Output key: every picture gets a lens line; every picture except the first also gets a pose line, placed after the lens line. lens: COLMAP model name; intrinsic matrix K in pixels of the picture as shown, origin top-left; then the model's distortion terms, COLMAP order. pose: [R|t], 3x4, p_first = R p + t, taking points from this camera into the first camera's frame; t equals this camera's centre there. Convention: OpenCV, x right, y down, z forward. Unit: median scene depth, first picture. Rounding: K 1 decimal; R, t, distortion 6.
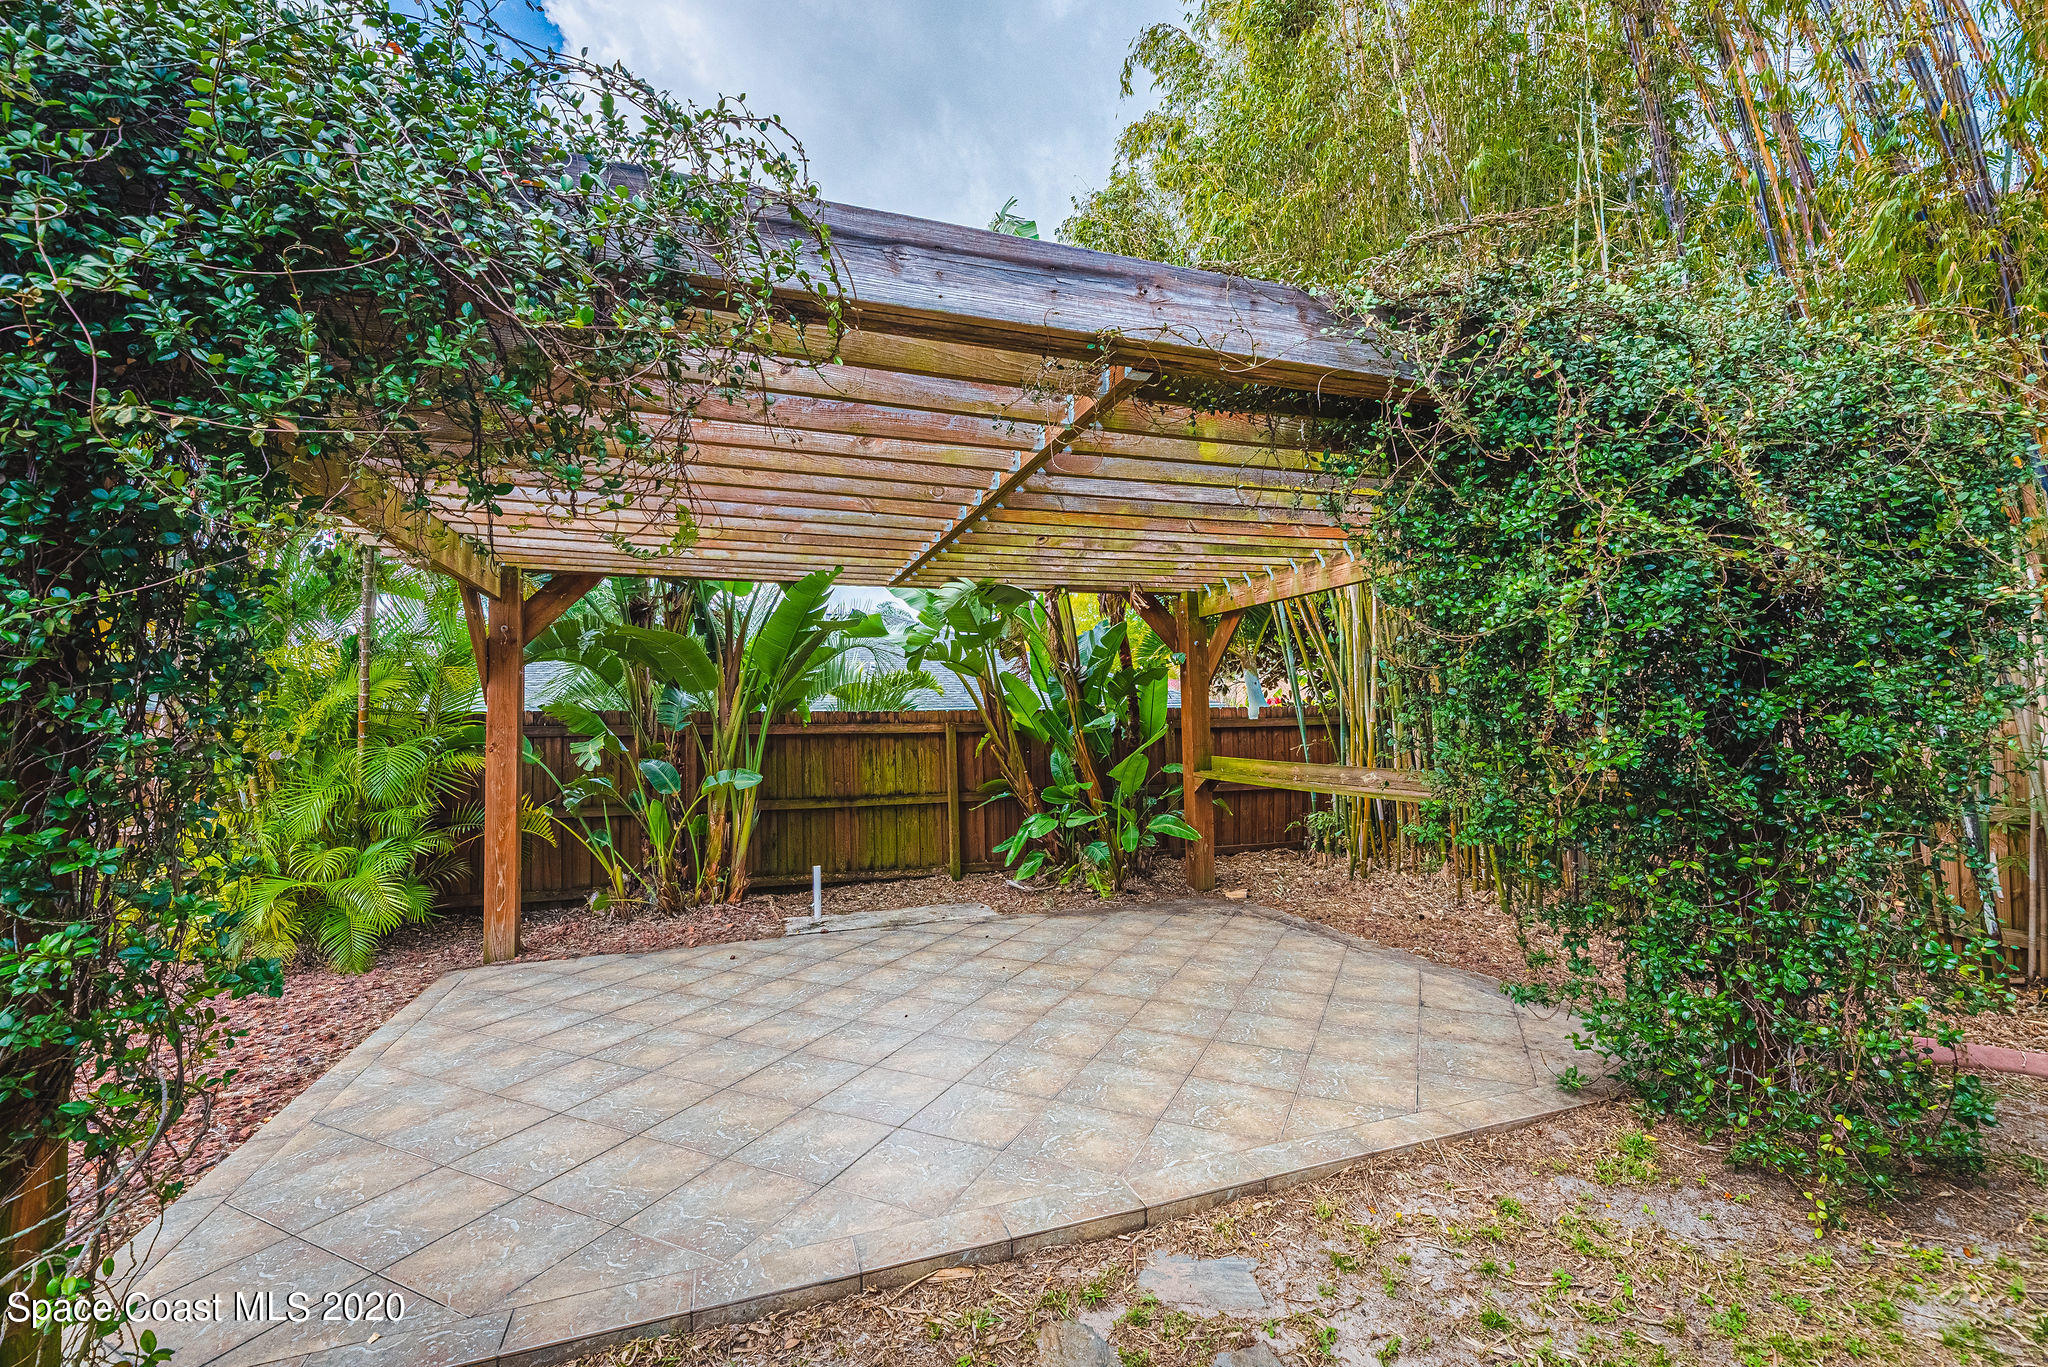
lens RADIAL K [[835.4, 0, 1014.2], [0, 835.4, 685.6], [0, 0, 1]] dist [0.001473, 0.000142]
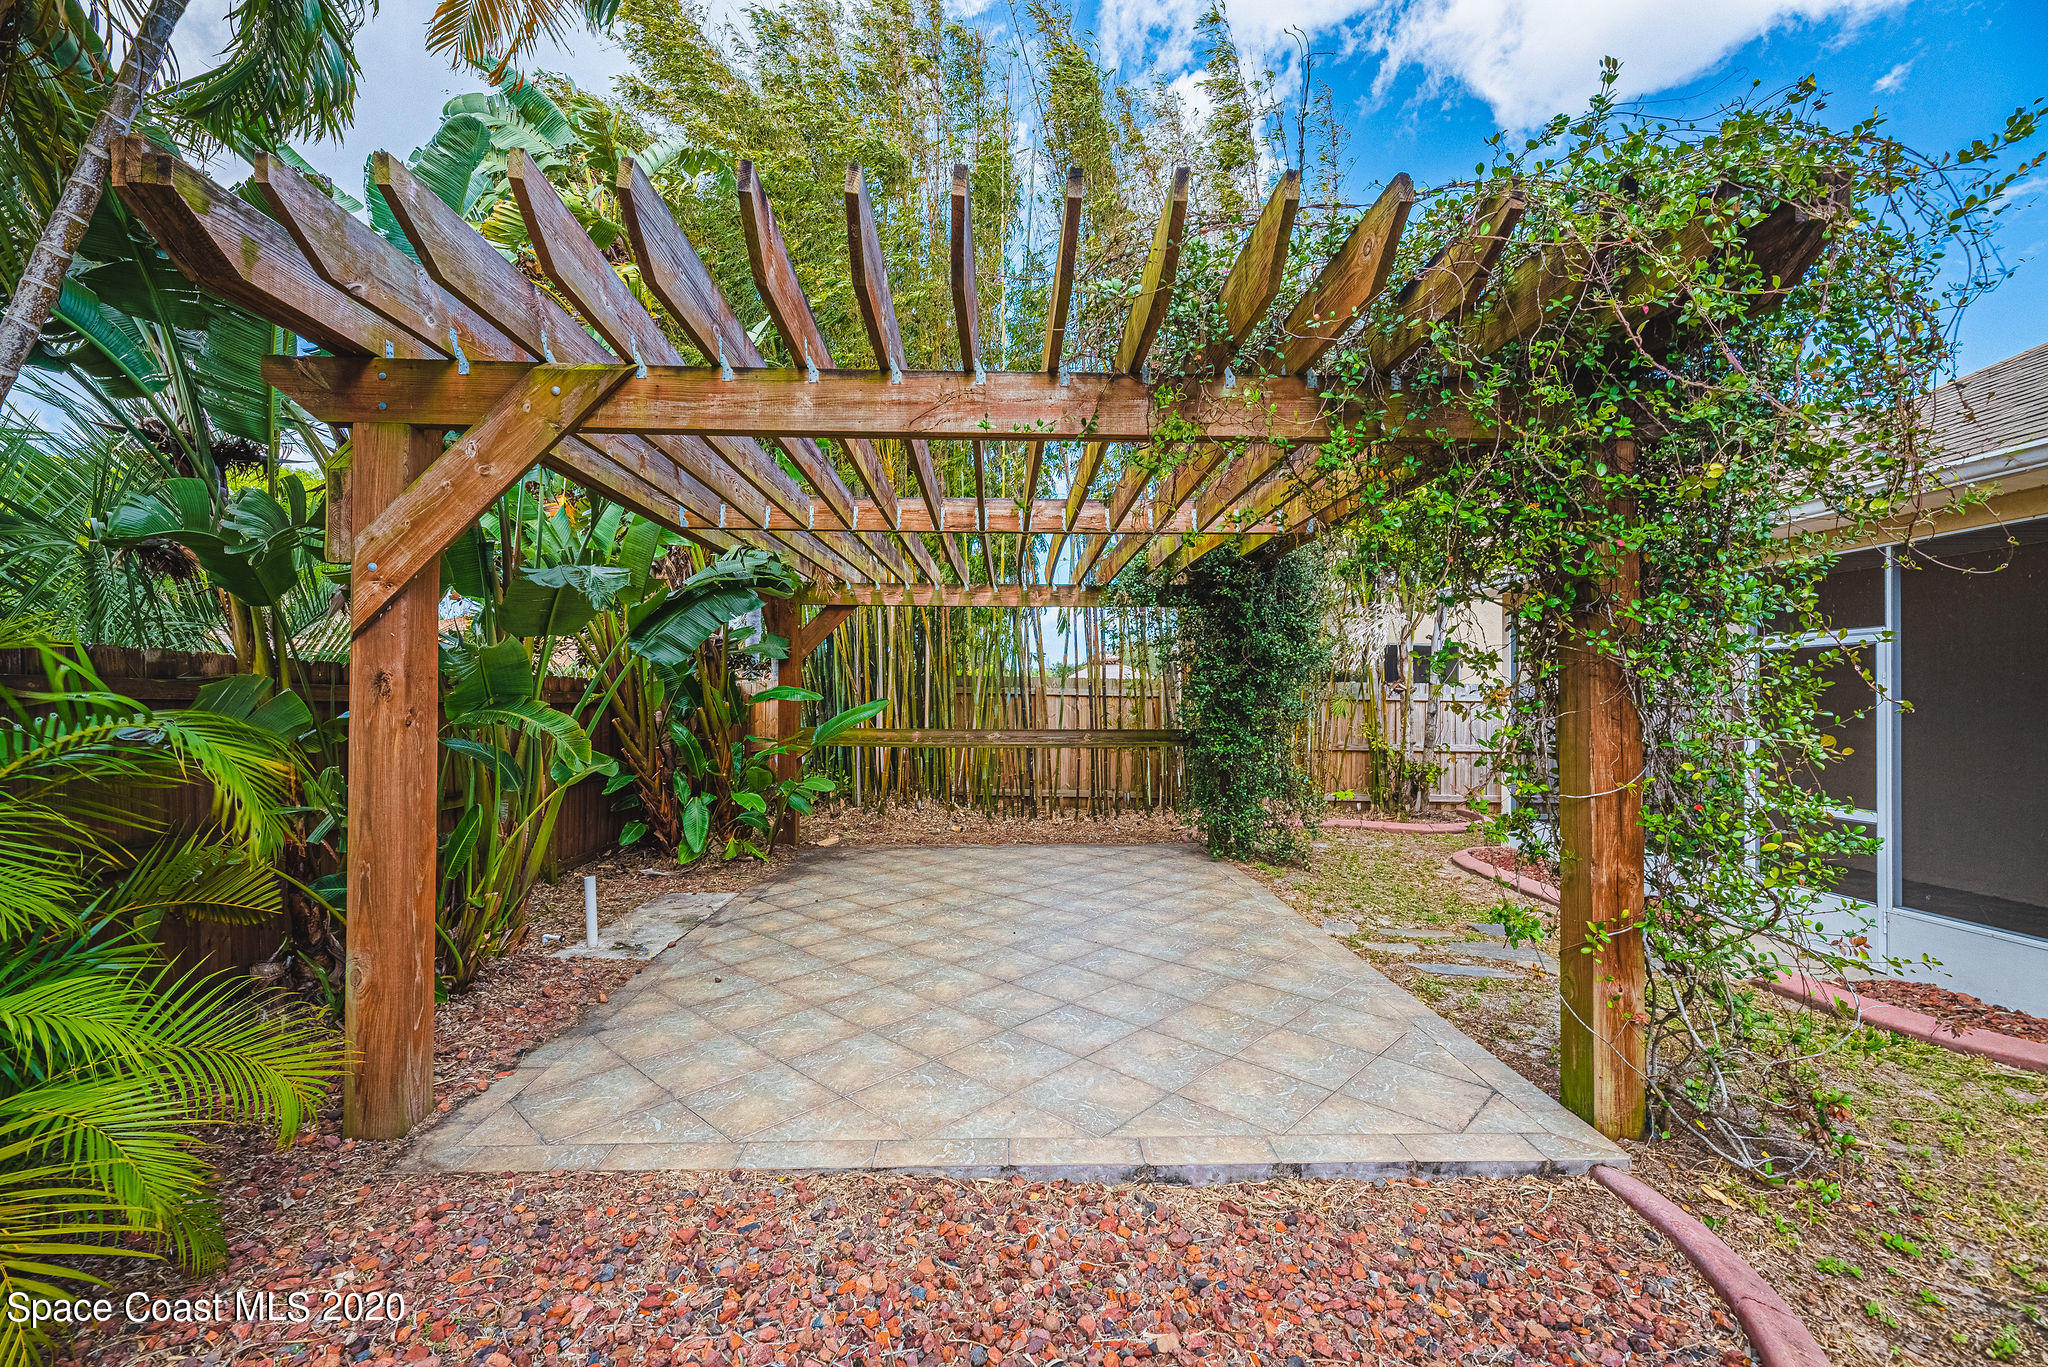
lens RADIAL K [[835.4, 0, 1016.7], [0, 835.4, 691.8], [0, 0, 1]] dist [0.001473, 0.000142]
pose [[0.298442, 0.031201, 0.953918, -1.527292], [-0.054090, 0.998412, -0.015734, 0.078101], [-0.952894, -0.046902, 0.299656, 0.770773]]
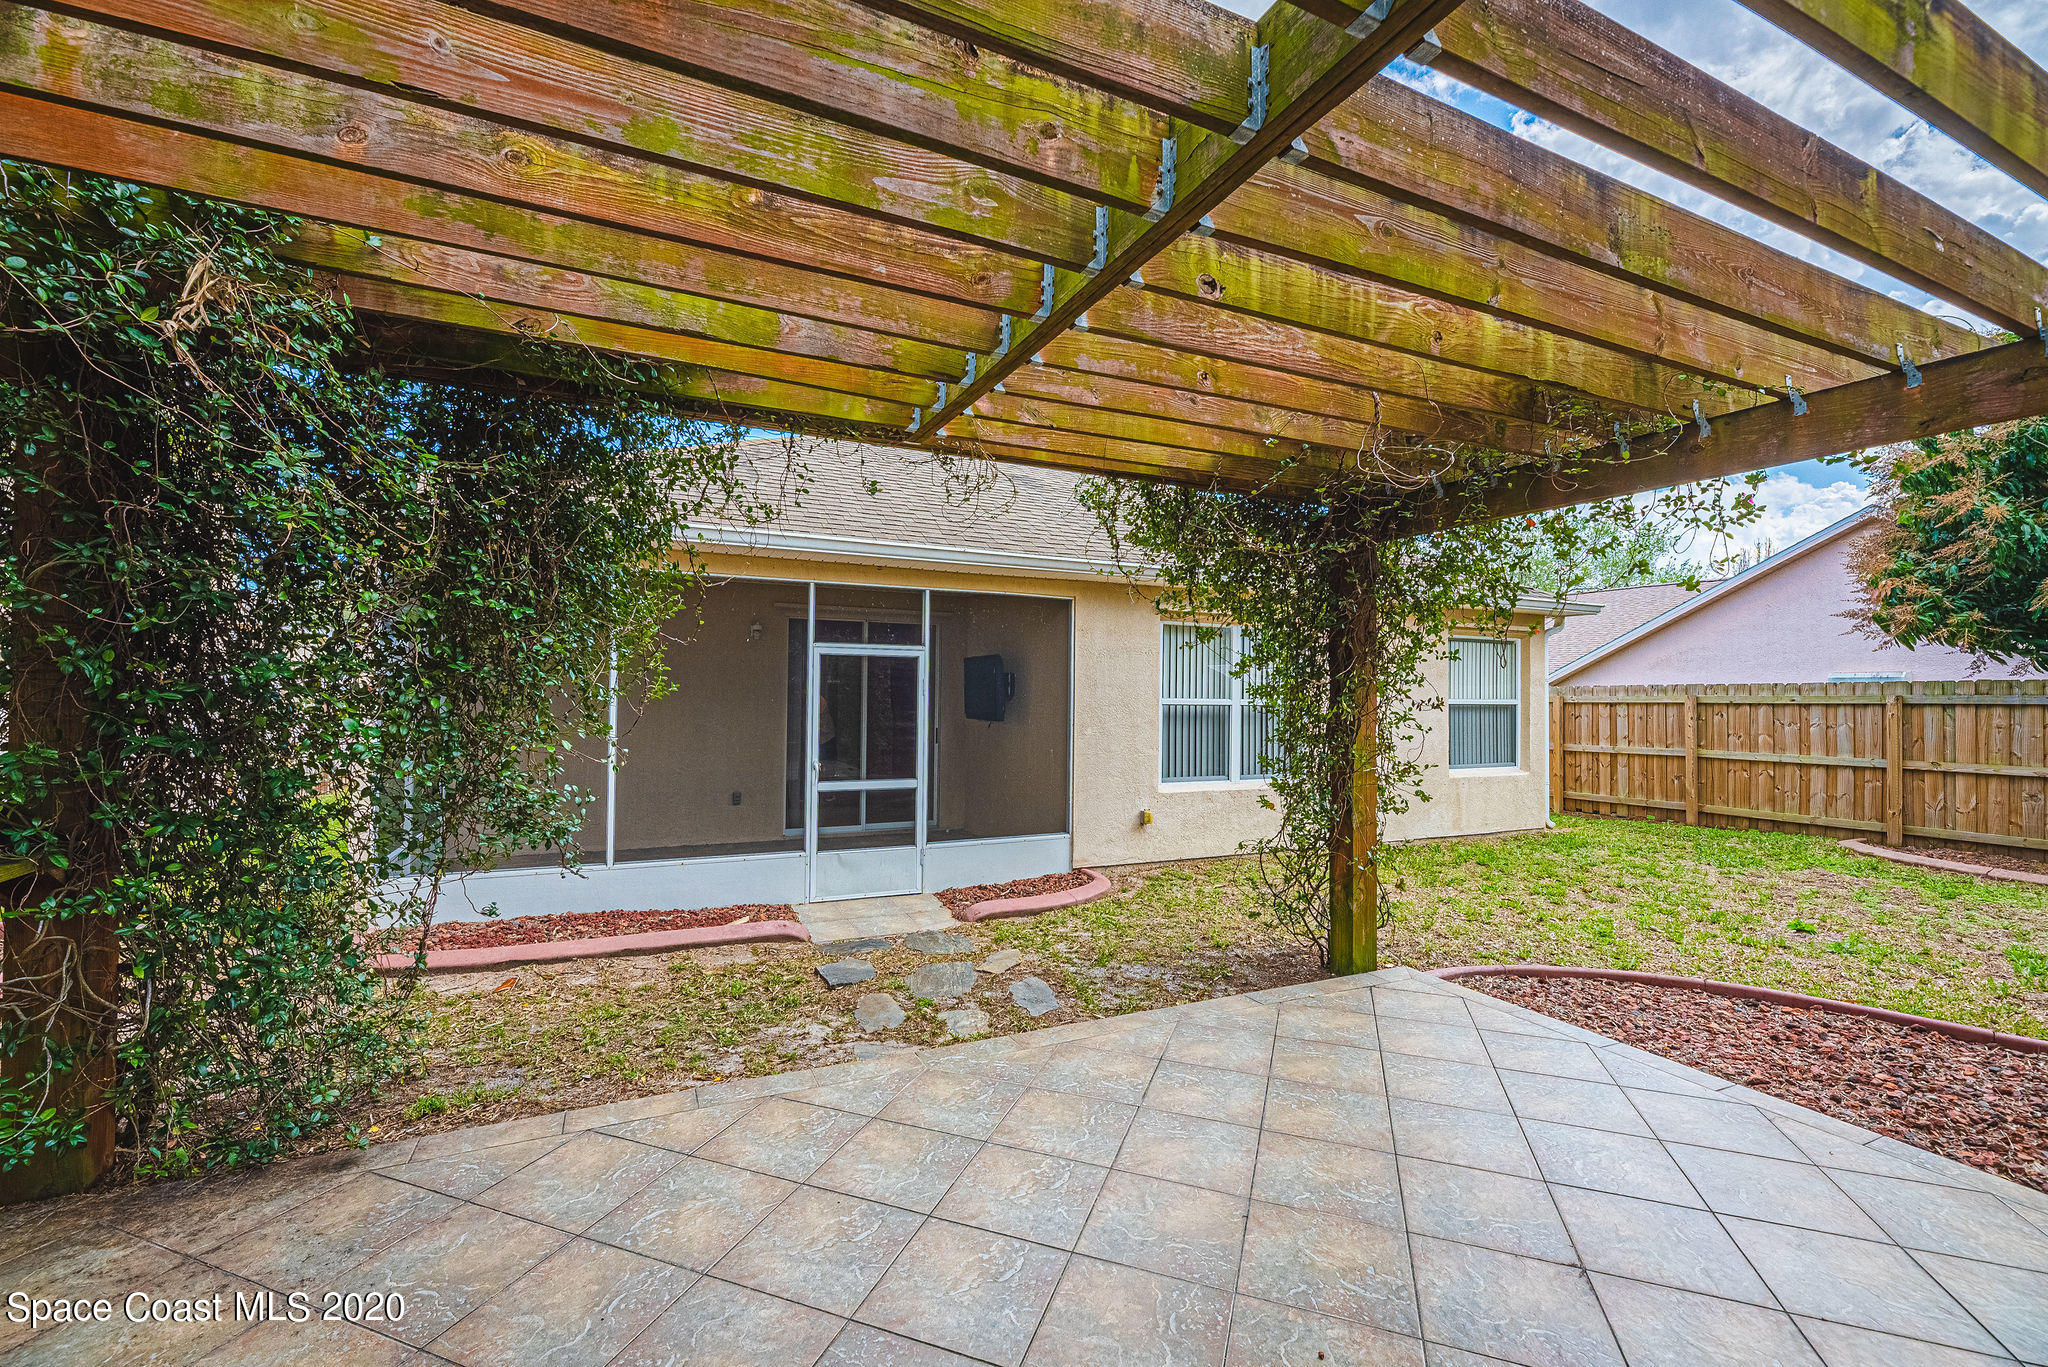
lens RADIAL K [[835.4, 0, 1022.1], [0, 835.4, 689.5], [0, 0, 1]] dist [0.001473, 0.000142]
pose [[-0.994027, 0.010079, -0.108668, 0.089263], [0.015418, 0.998709, -0.048410, 0.068004], [0.108040, -0.049797, -0.992899, 1.710818]]
